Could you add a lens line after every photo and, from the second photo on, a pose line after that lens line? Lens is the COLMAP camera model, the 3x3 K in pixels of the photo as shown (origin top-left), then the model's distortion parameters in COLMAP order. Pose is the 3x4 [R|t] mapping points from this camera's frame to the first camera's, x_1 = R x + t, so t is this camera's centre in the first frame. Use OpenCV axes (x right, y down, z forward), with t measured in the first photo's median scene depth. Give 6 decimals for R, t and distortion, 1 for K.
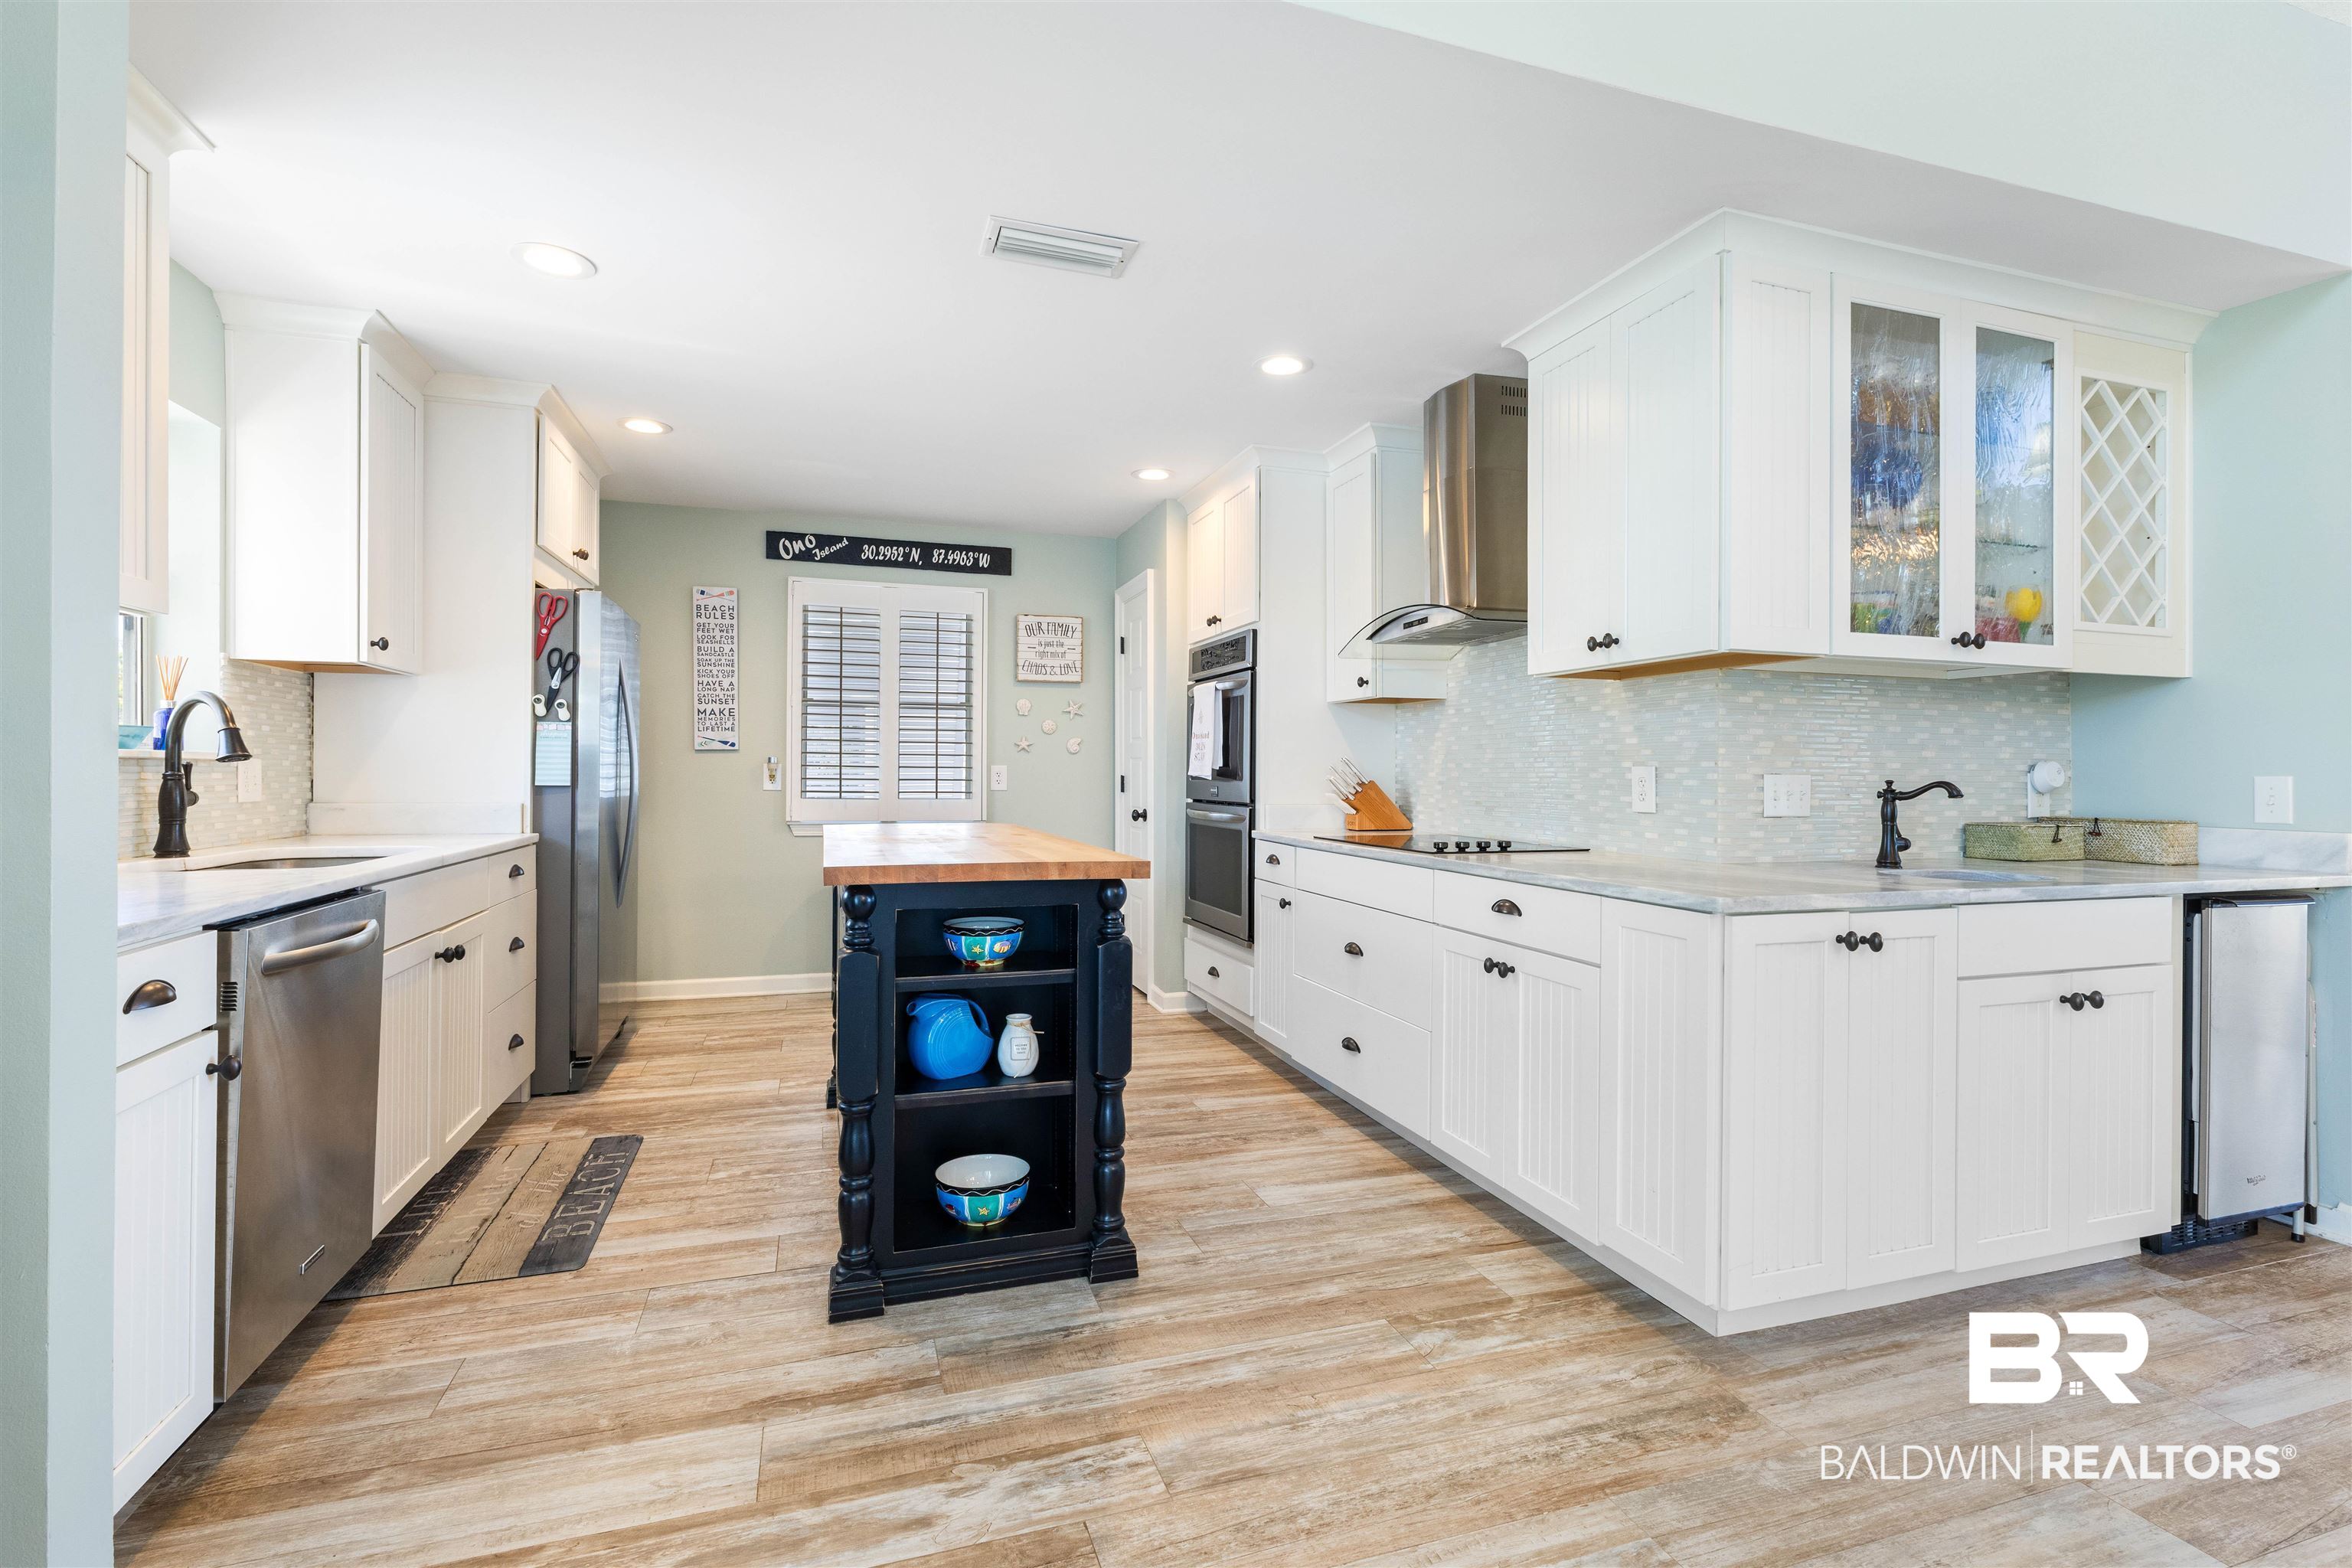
lens RADIAL K [[1041.3, 0, 1176.0], [0, 1041.3, 784.0], [0, 0, 1]] dist [-0.002141, -0.000229]
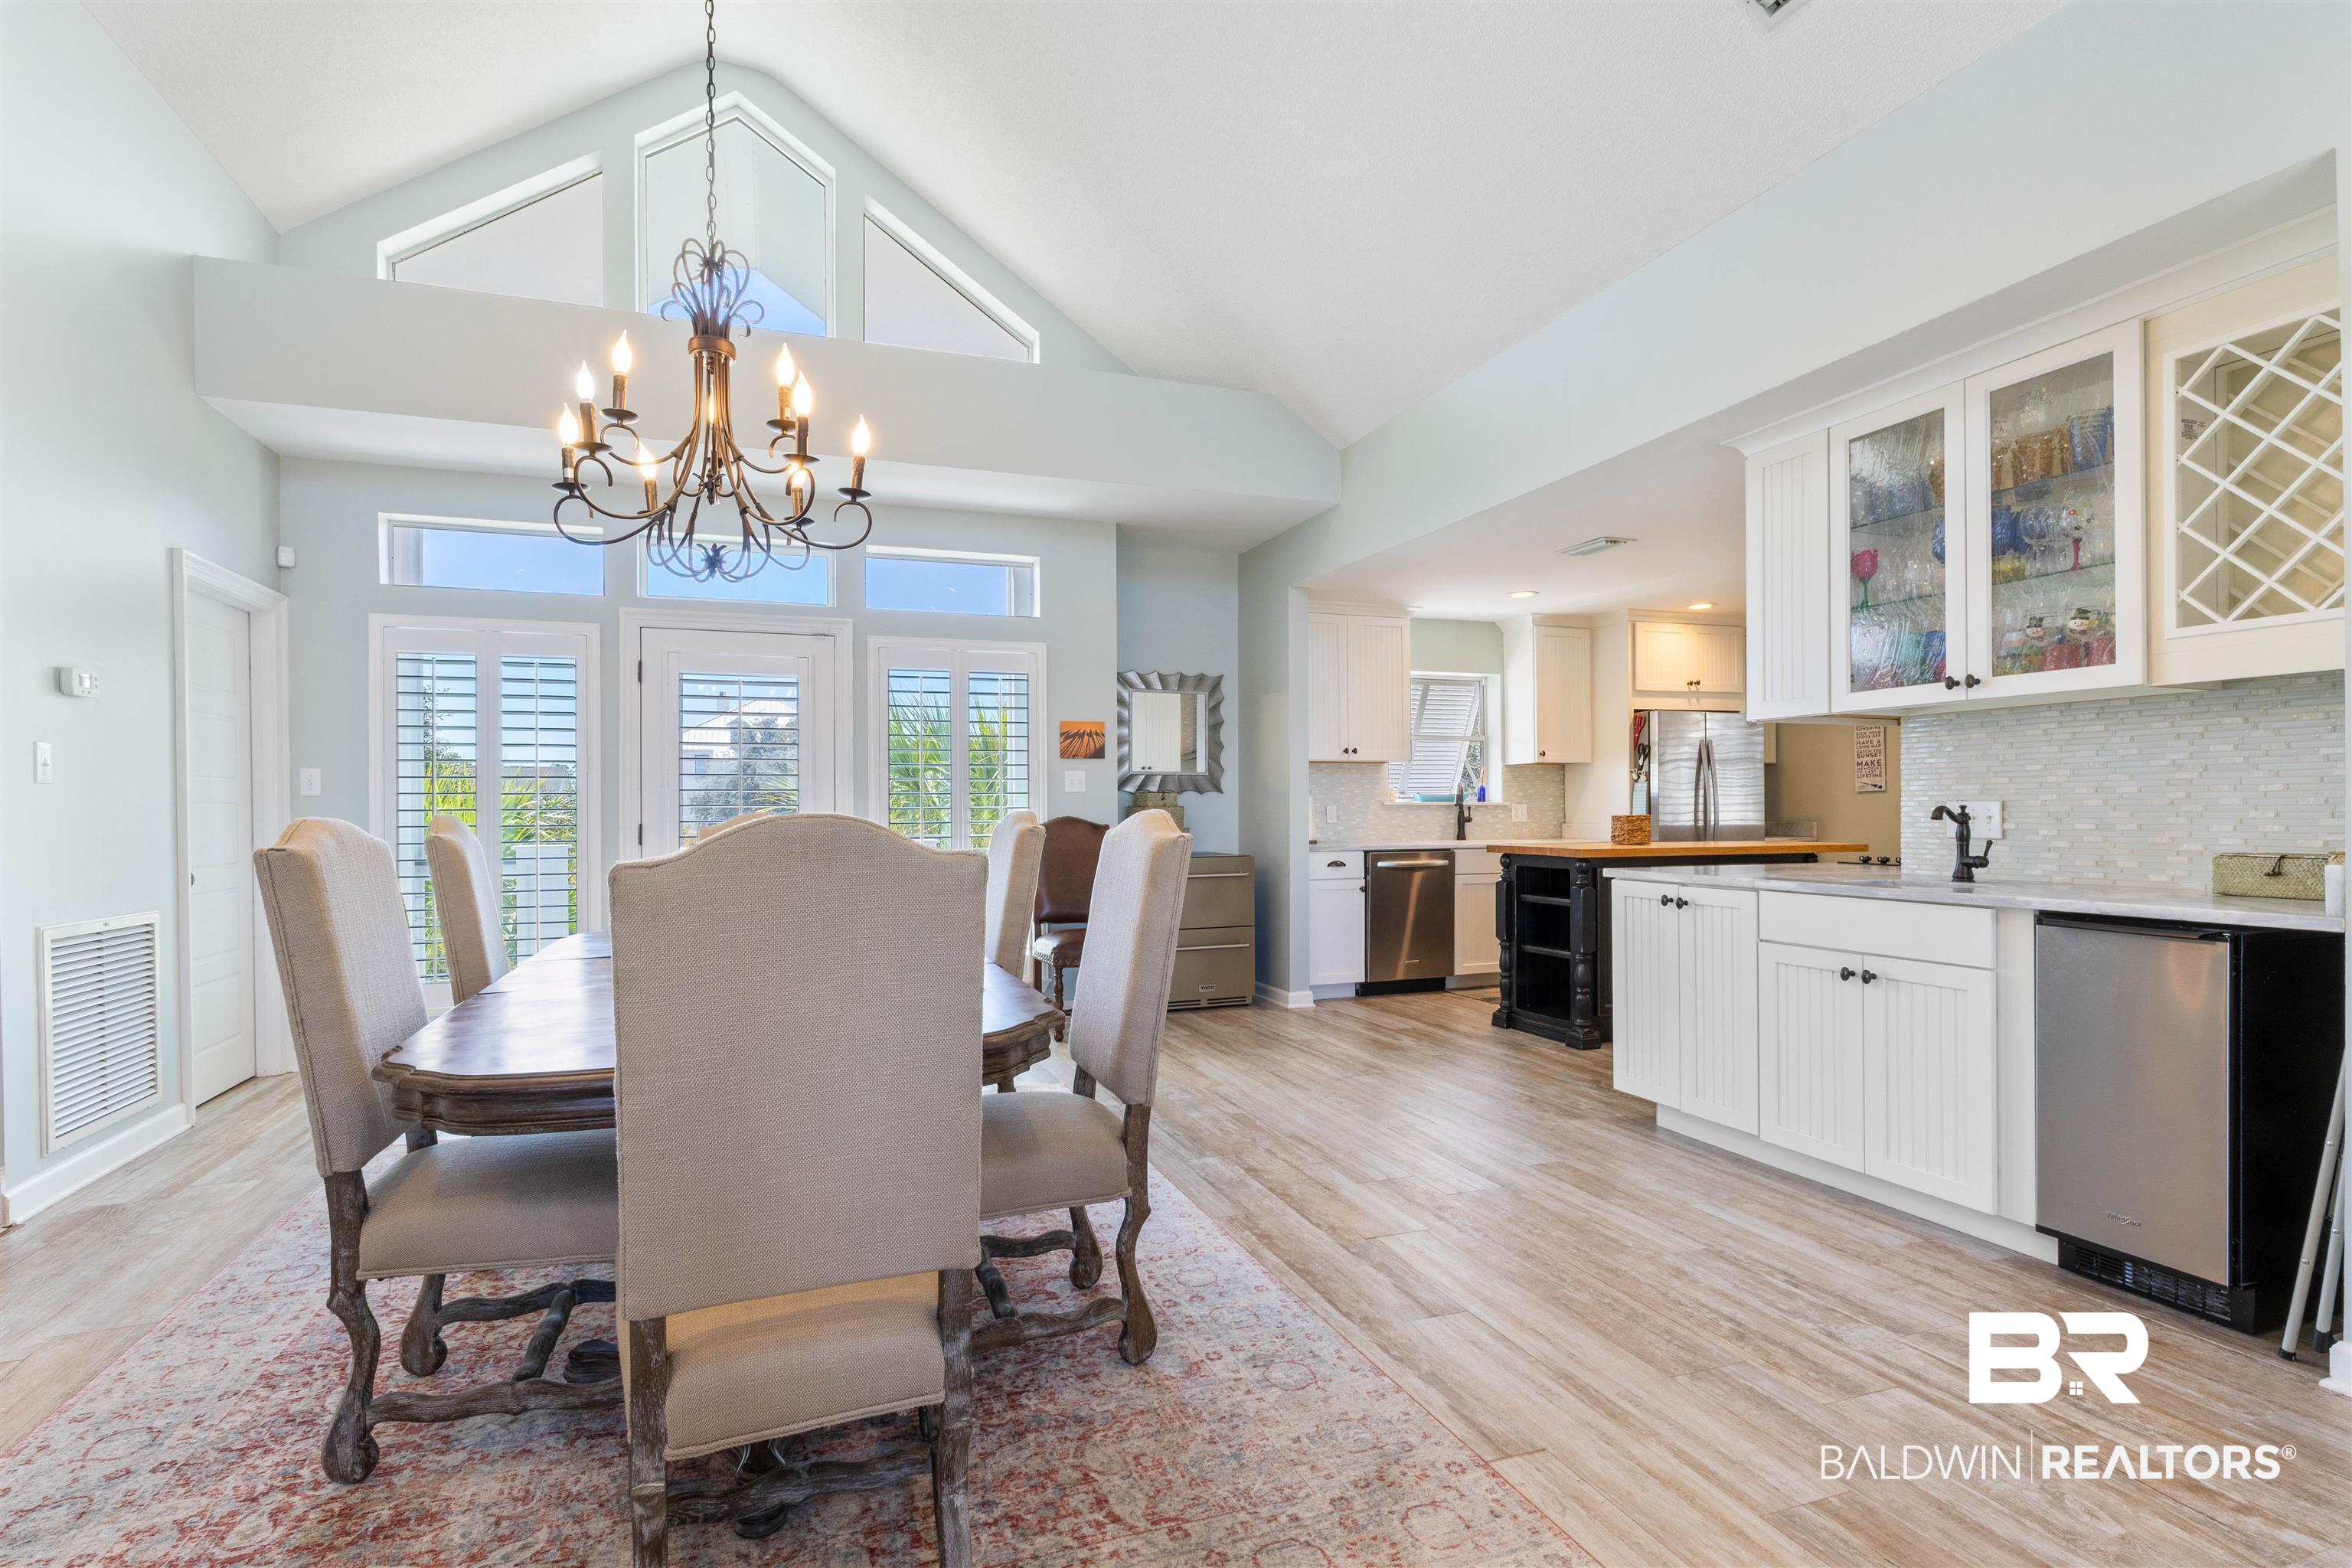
lens RADIAL K [[1105.5, 0, 1174.3], [0, 1105.5, 822.0], [0, 0, 1]] dist [-0.000069, -0.000010]
pose [[0.056121, 0.002359, -0.998421, 1.936987], [-0.003986, 0.999990, 0.002138, 0.016368], [0.998416, 0.003860, 0.056130, 0.067581]]
